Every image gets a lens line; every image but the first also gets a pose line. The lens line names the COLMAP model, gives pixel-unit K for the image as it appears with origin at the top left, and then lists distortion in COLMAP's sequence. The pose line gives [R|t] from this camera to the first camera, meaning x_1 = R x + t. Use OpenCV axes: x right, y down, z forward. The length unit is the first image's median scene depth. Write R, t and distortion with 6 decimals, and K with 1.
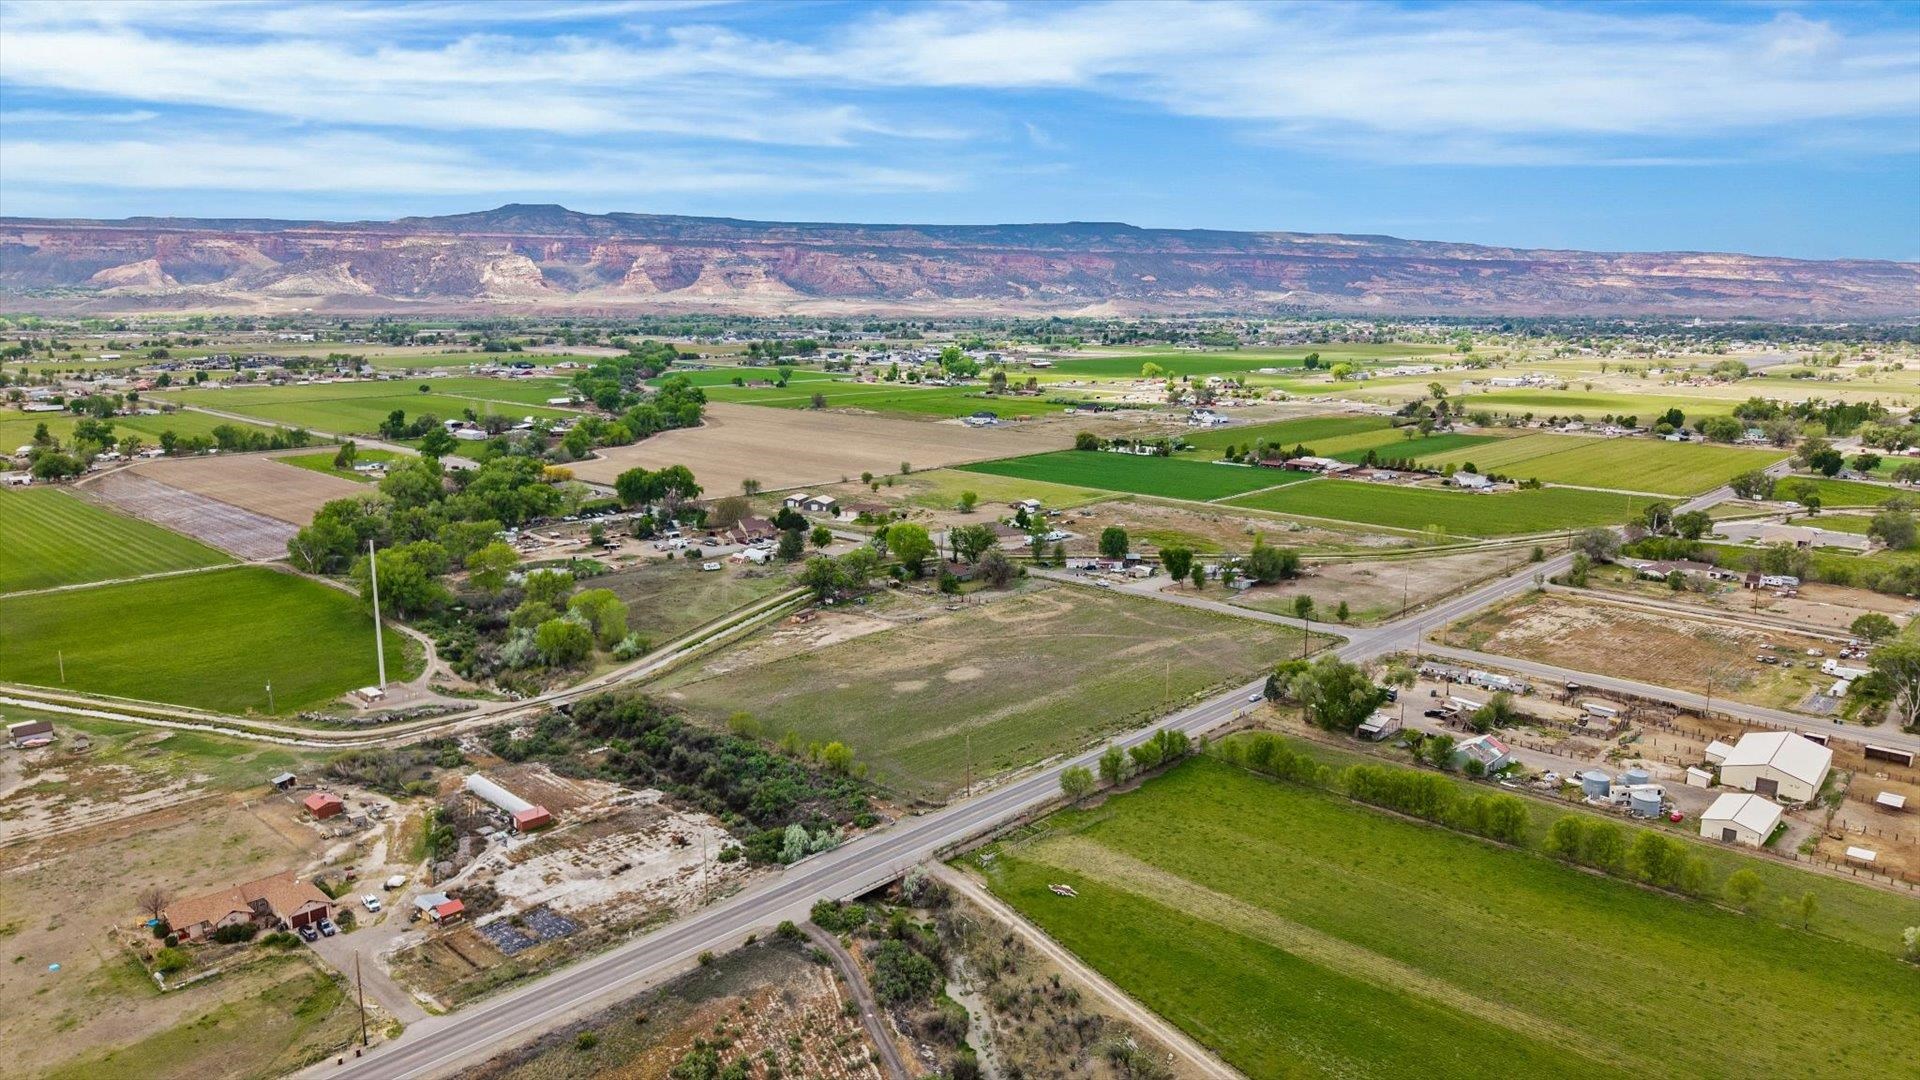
lens RADIAL K [[1293.7, 0, 960.2], [0, 1293.7, 541.8], [0, 0, 1]] dist [0.009176, -0.031762]
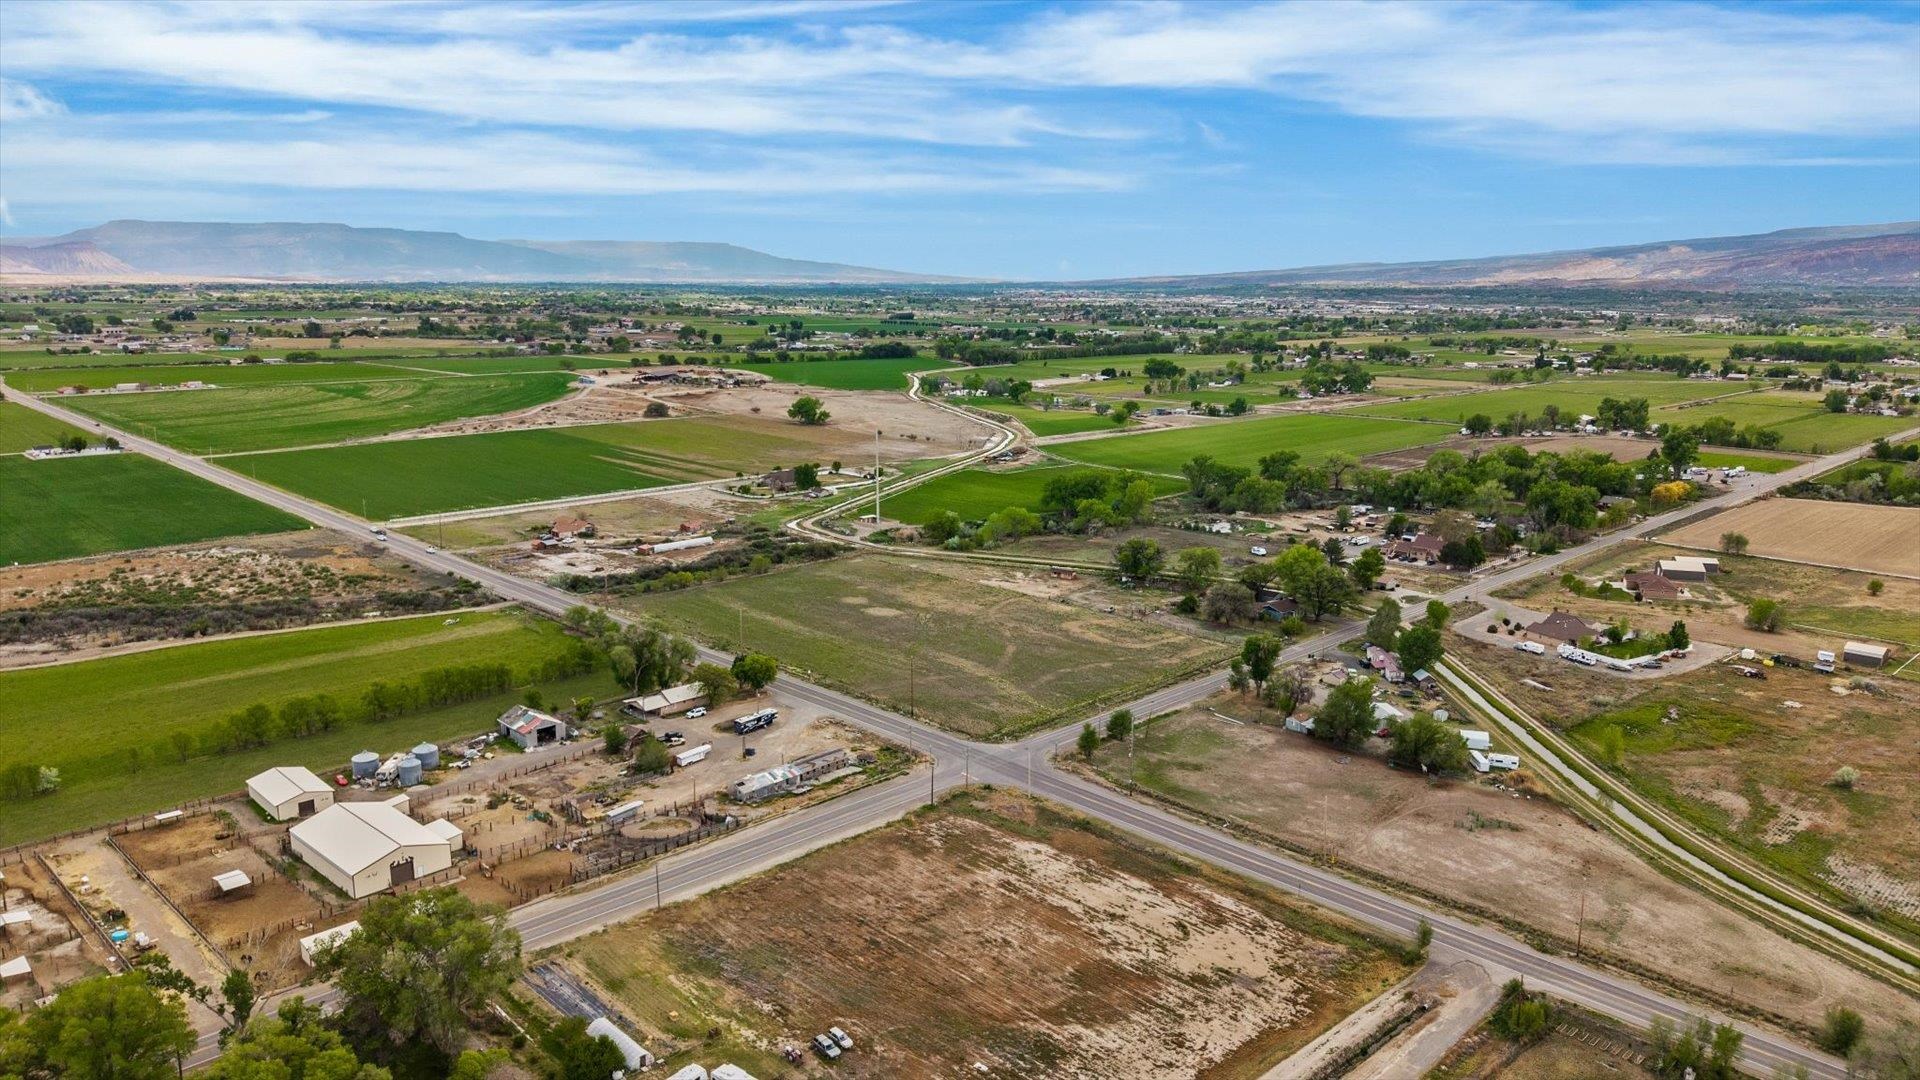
lens RADIAL K [[1299.6, 0, 960.5], [0, 1299.6, 544.5], [0, 0, 1]] dist [0.002573, -0.000943]
pose [[-0.038845, 0.198291, -0.979373, 1.395367], [-0.194959, 0.959773, 0.202055, -0.249622], [0.980042, 0.198786, 0.001376, 1.338811]]
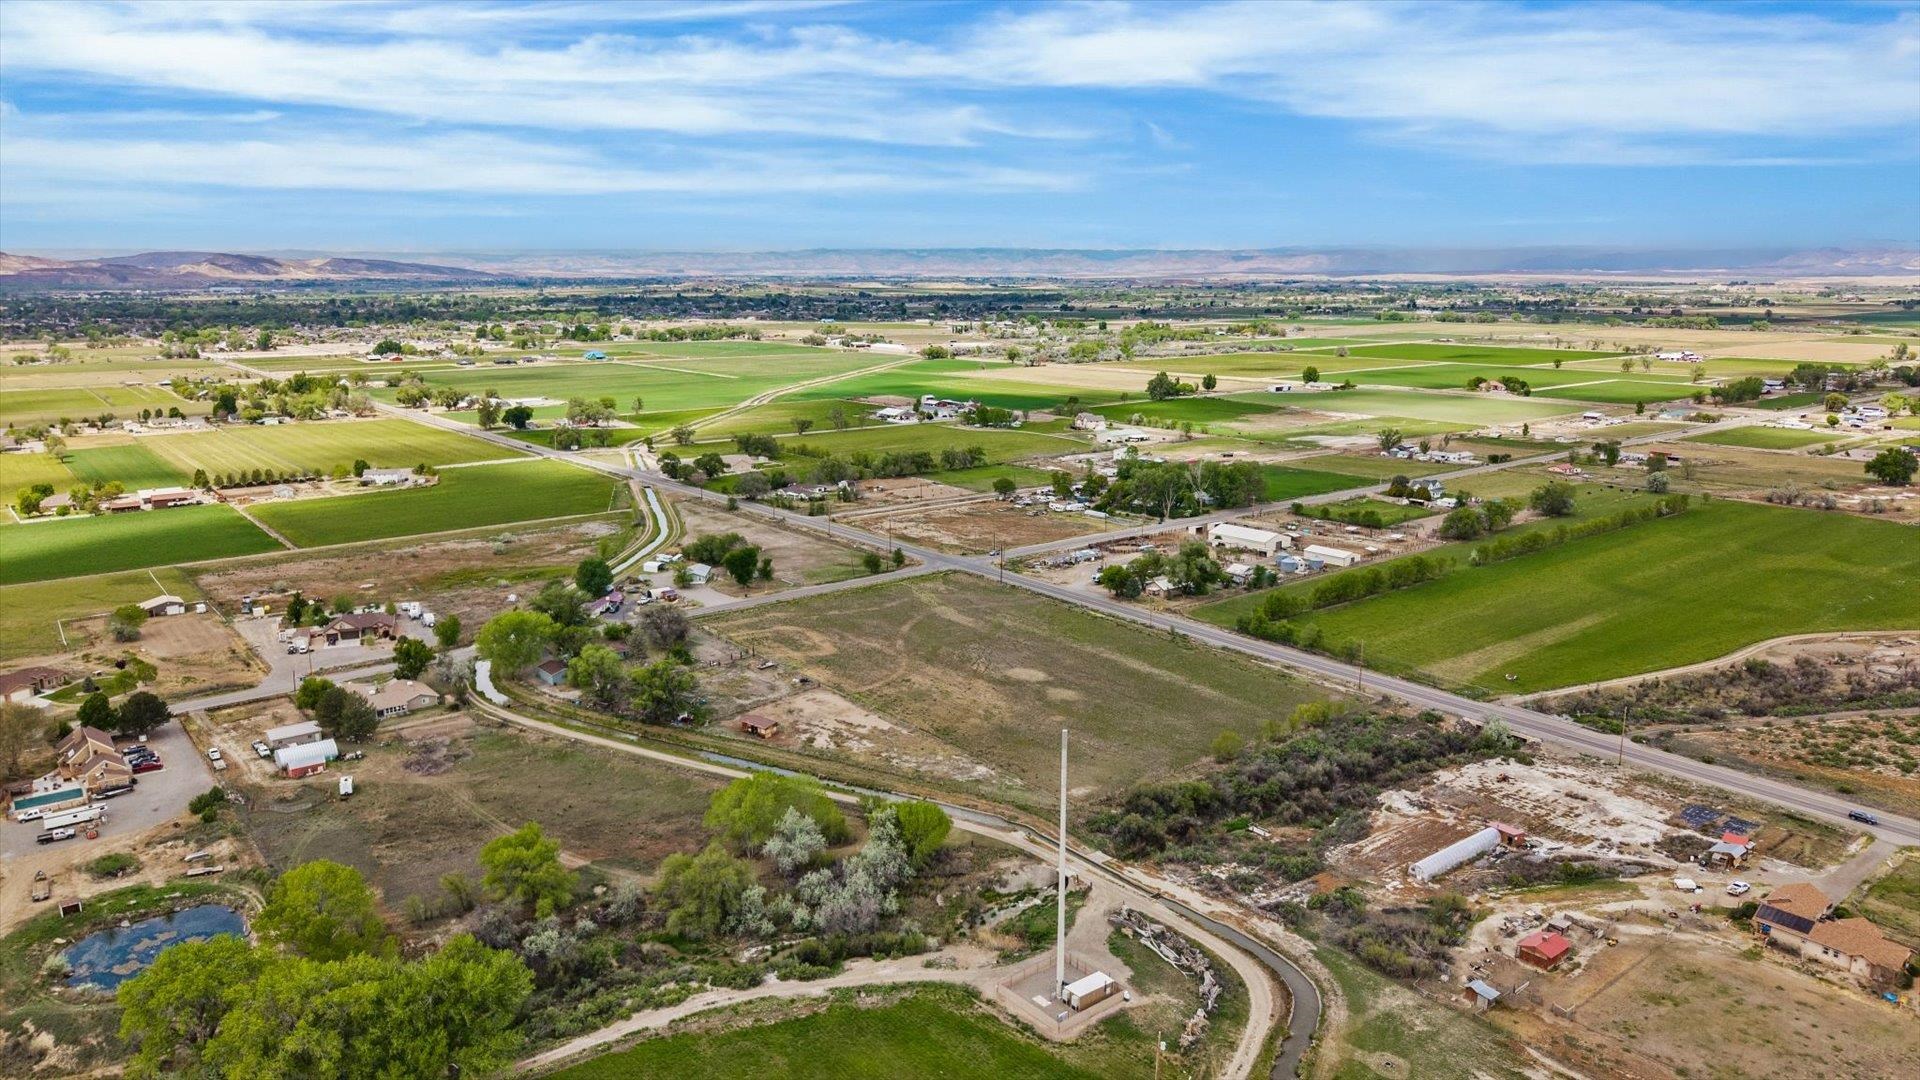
lens RADIAL K [[1293.7, 0, 957.1], [0, 1293.7, 532.0], [0, 0, 1]] dist [0.009176, -0.031762]
pose [[0.135890, -0.203246, 0.969652, -1.173784], [0.193607, 0.965309, 0.175202, -0.229960], [-0.971623, 0.163923, 0.170525, 1.102595]]
